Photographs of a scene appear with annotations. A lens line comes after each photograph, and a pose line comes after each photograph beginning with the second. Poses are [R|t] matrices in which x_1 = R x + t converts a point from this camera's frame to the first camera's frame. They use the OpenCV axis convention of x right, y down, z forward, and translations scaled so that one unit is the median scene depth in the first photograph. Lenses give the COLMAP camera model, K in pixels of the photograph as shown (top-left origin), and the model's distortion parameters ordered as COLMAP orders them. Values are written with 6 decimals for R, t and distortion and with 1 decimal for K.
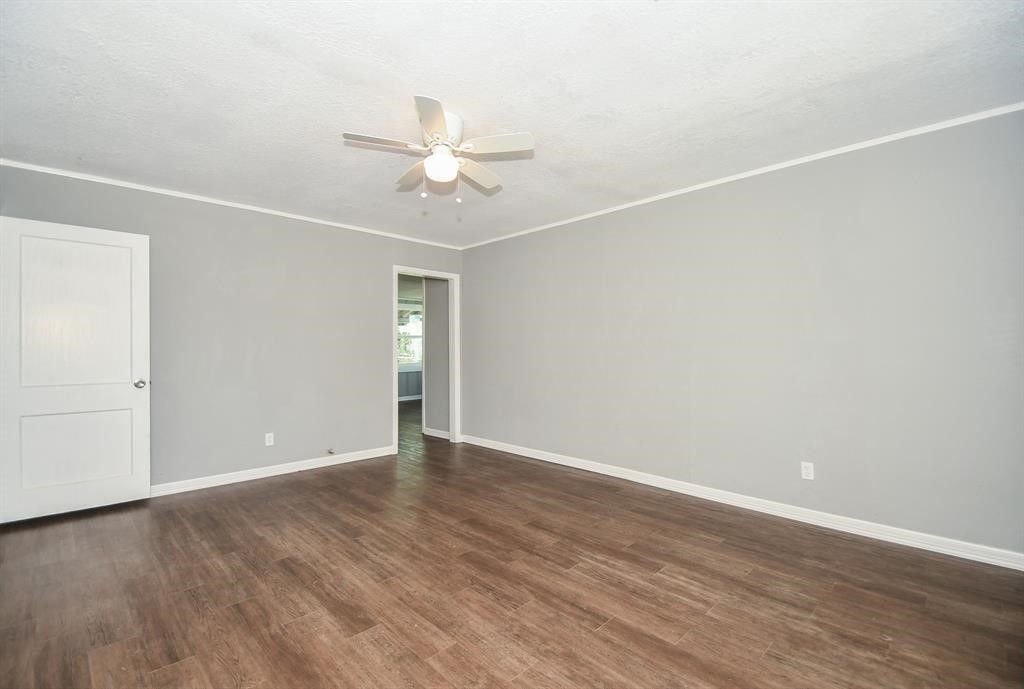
lens RADIAL K [[464.8, 0, 475.6], [0, 464.8, 347.7], [0, 0, 1]] dist [0.030265, -0.024320]
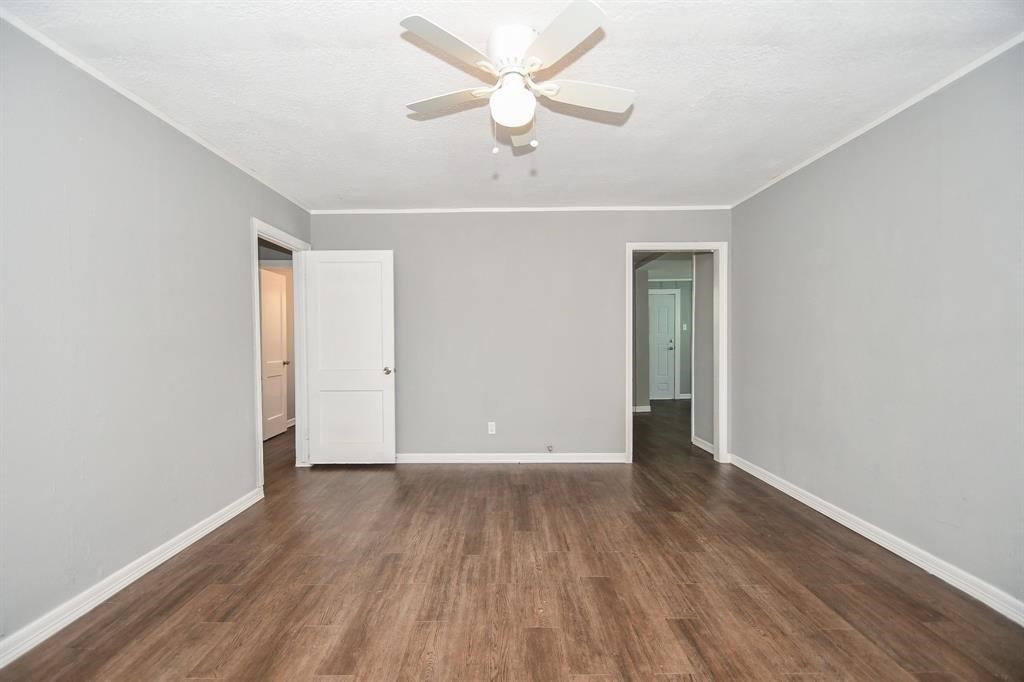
lens RADIAL K [[444.4, 0, 493.1], [0, 444.4, 348.4], [0, 0, 1]] dist [0.019259, -0.016125]
pose [[0.730923, 0.014172, -0.682313, 0.374597], [0.008339, 0.999524, 0.029695, -0.019939], [0.682409, -0.027395, 0.730457, 0.422762]]
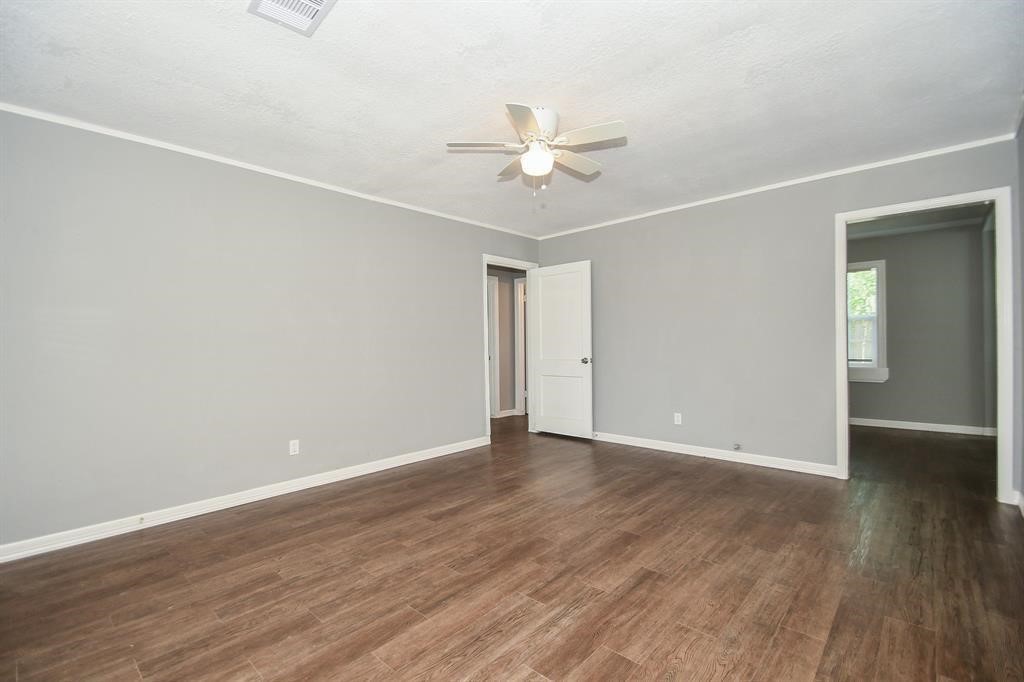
lens RADIAL K [[444.4, 0, 493.1], [0, 444.4, 348.4], [0, 0, 1]] dist [0.019259, -0.016125]
pose [[0.067701, 0.011774, -0.997636, 0.864438], [0.021475, 0.999682, 0.013255, 0.014957], [0.997474, -0.022321, 0.067427, 0.782218]]
